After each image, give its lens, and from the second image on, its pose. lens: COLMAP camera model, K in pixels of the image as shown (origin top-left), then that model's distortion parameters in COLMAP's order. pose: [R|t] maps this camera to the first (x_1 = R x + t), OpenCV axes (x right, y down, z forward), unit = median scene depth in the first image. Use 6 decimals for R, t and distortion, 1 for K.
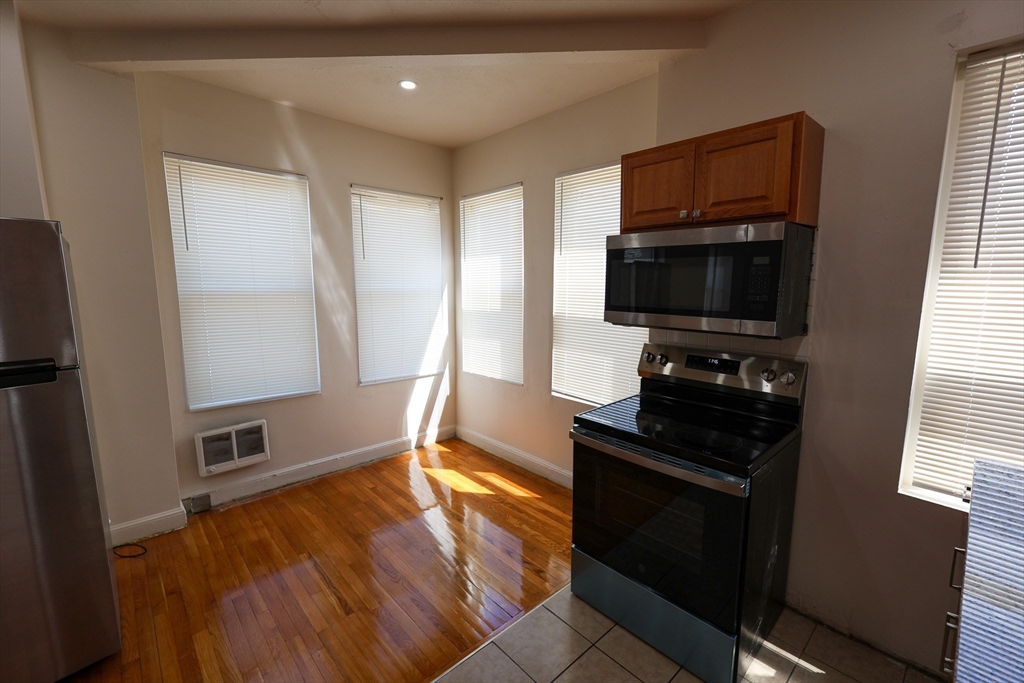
lens RADIAL K [[446.8, 0, 518.4], [0, 446.8, 339.6], [0, 0, 1]] dist [0.008845, -0.000053]
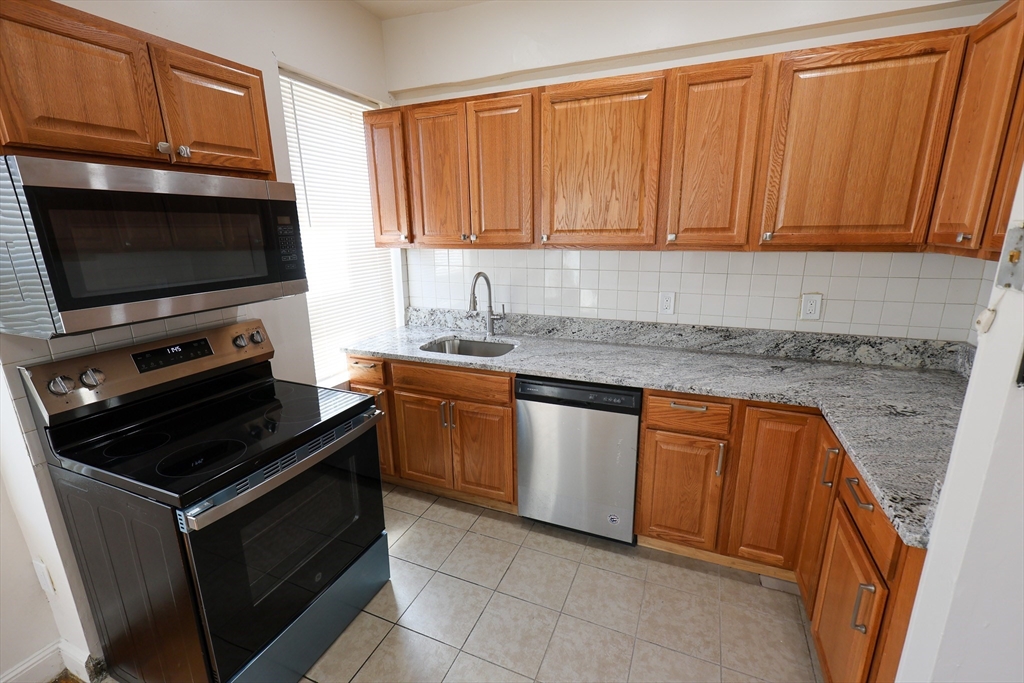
lens RADIAL K [[440.1, 0, 516.3], [0, 440.1, 340.3], [0, 0, 1]] dist [0.000052, -0.000165]
pose [[-0.413929, -0.222573, 0.882680, -0.497360], [0.140439, 0.942426, 0.303497, -0.121276], [-0.899411, 0.249589, -0.358840, 0.781064]]
